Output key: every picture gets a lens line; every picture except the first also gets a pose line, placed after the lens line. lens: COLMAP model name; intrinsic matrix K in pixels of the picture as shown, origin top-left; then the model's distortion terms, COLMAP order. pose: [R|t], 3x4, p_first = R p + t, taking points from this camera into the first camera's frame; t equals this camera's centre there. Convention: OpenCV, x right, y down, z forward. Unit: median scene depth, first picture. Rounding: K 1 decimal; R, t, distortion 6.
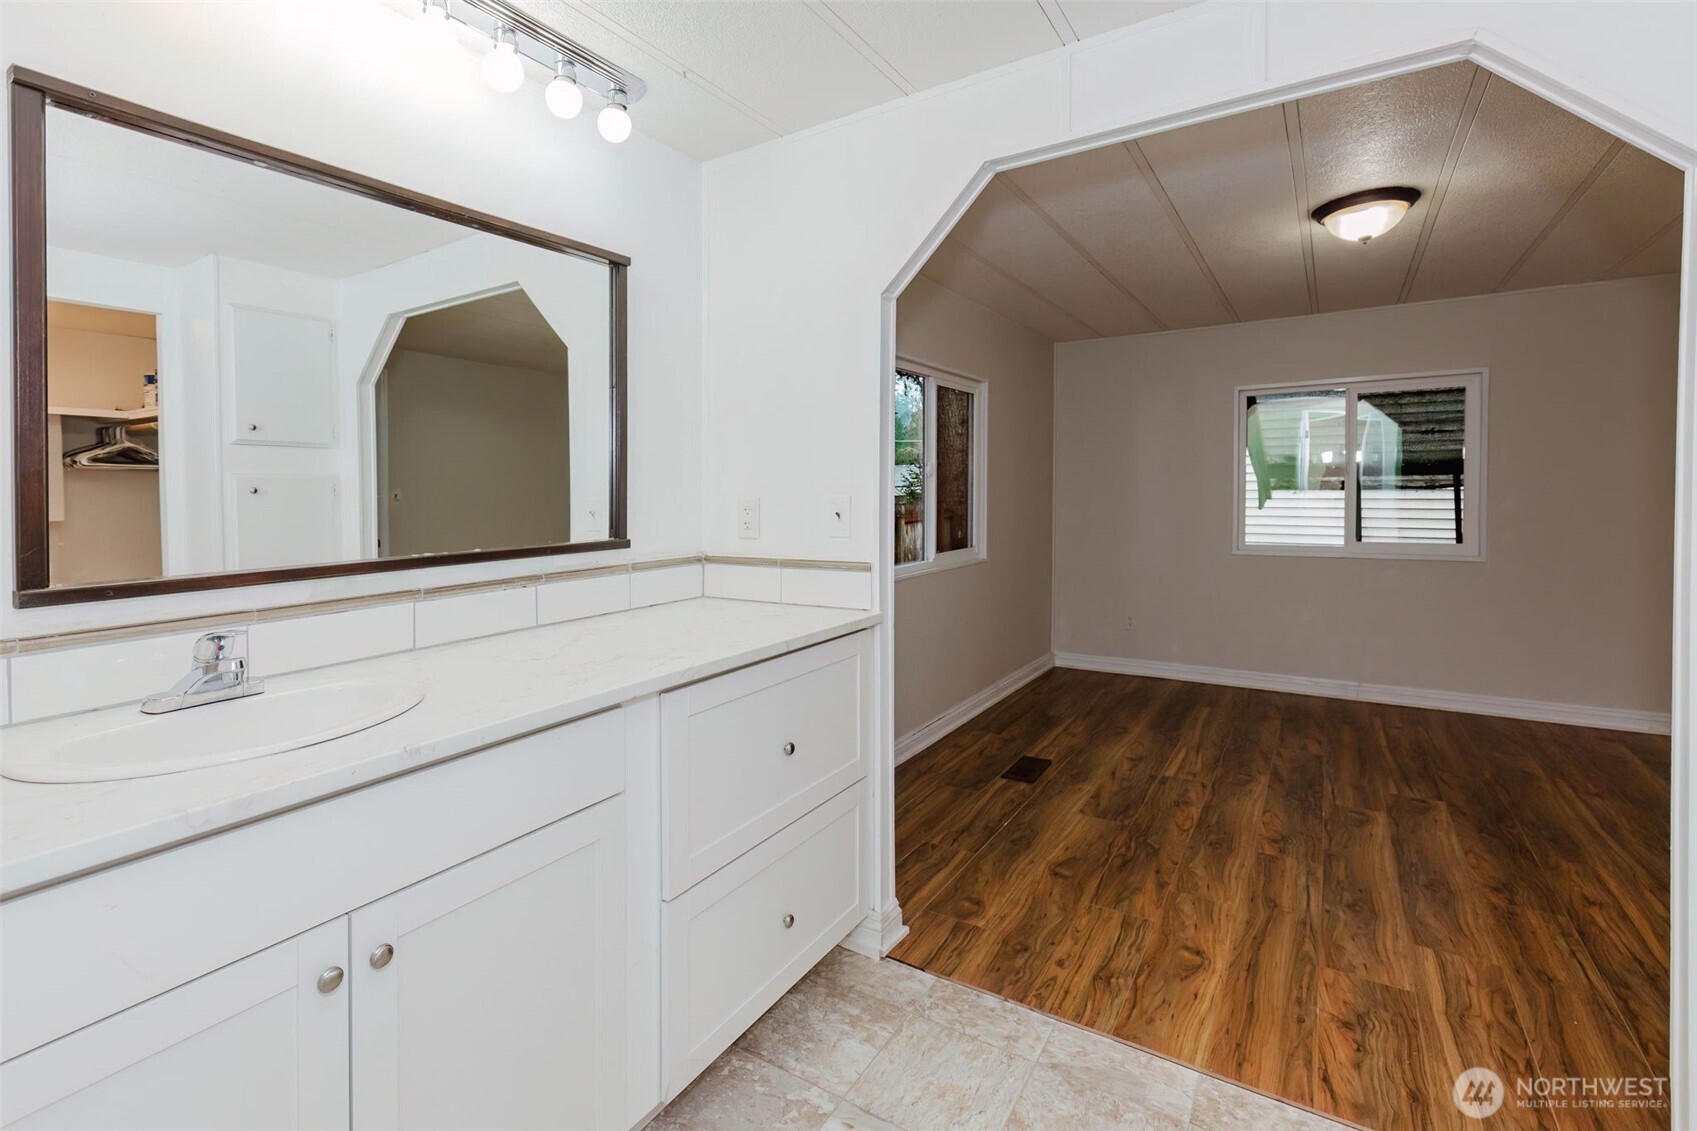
lens RADIAL K [[763.5, 0, 848.3], [0, 763.5, 513.9], [0, 0, 1]] dist [0.001759, -0.002397]
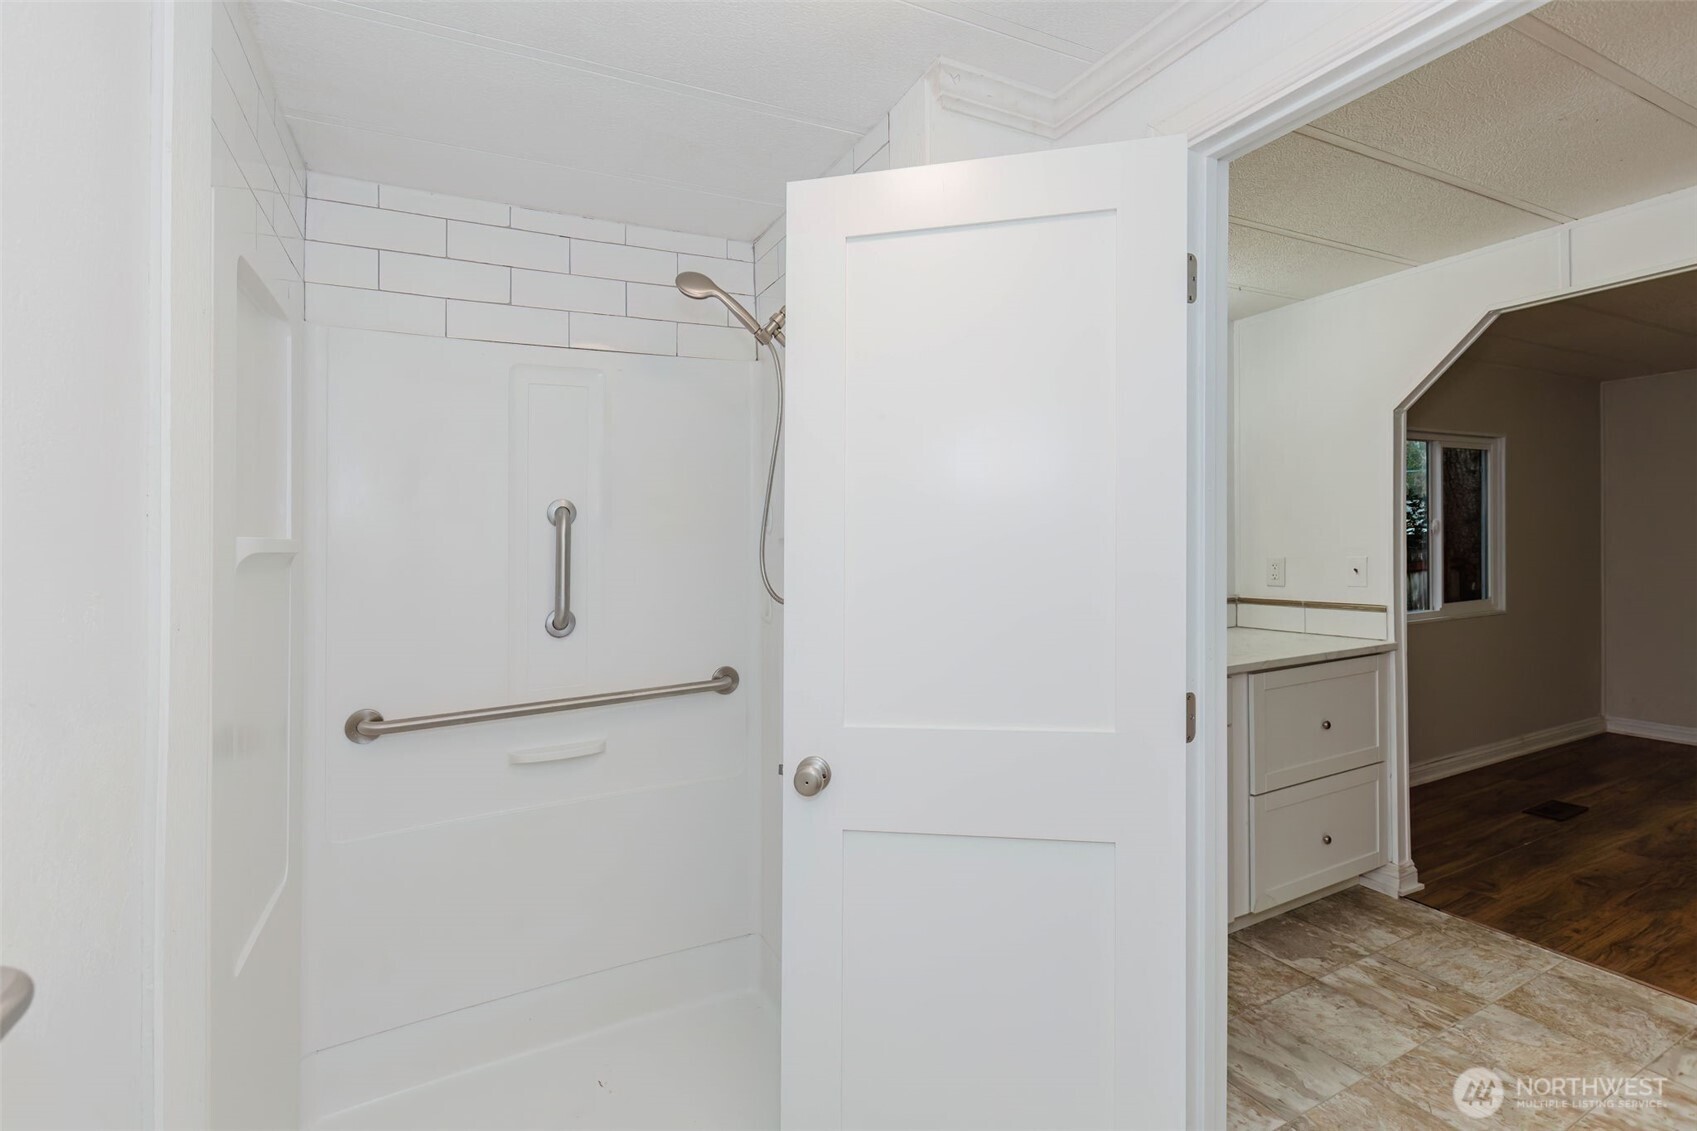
lens RADIAL K [[763.5, 0, 842.3], [0, 763.5, 548.0], [0, 0, 1]] dist [0.001759, -0.002397]
pose [[0.854430, -0.009758, -0.519474, -0.082971], [0.001382, 0.999863, -0.016510, -0.015647], [0.519564, 0.013389, 0.854326, -0.613834]]
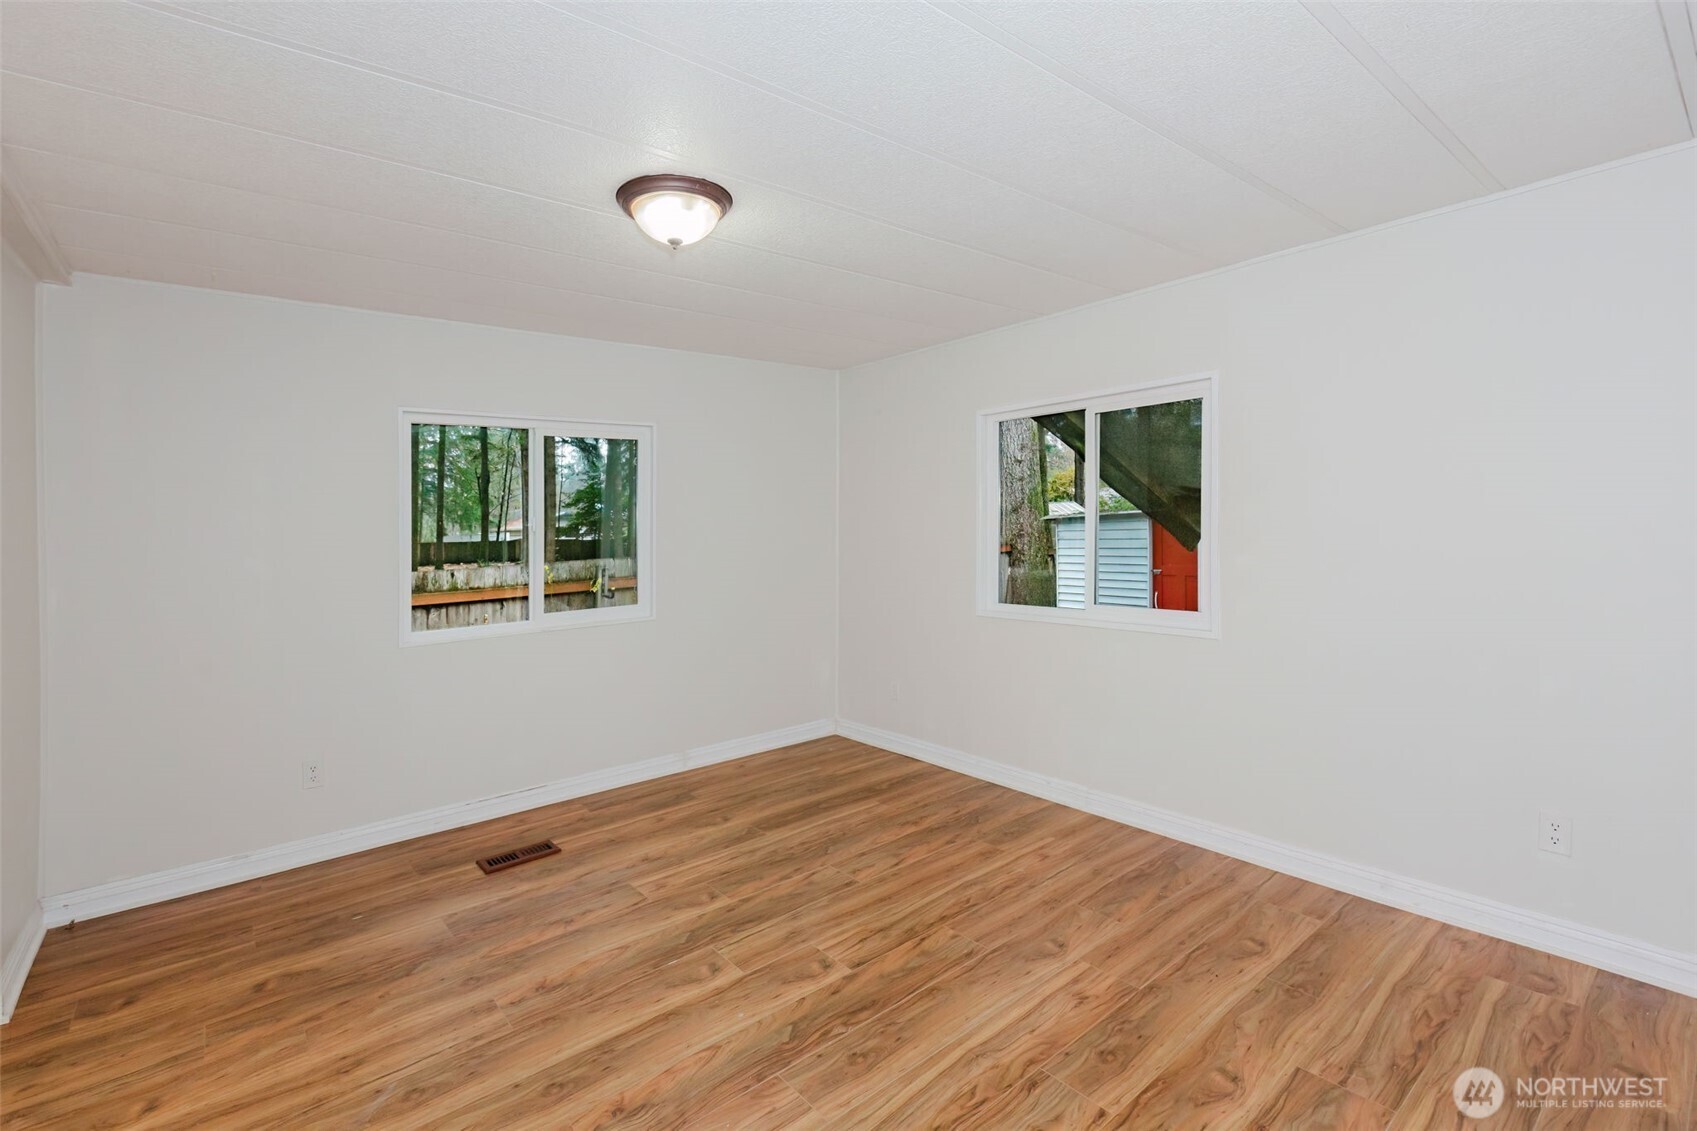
lens RADIAL K [[763.5, 0, 857.1], [0, 763.5, 571.1], [0, 0, 1]] dist [0.001759, -0.002397]
pose [[0.955127, 0.007906, -0.296091, 1.315972], [0.001578, 0.999494, 0.031780, -0.048155], [0.296192, -0.030821, 0.954631, 0.396159]]
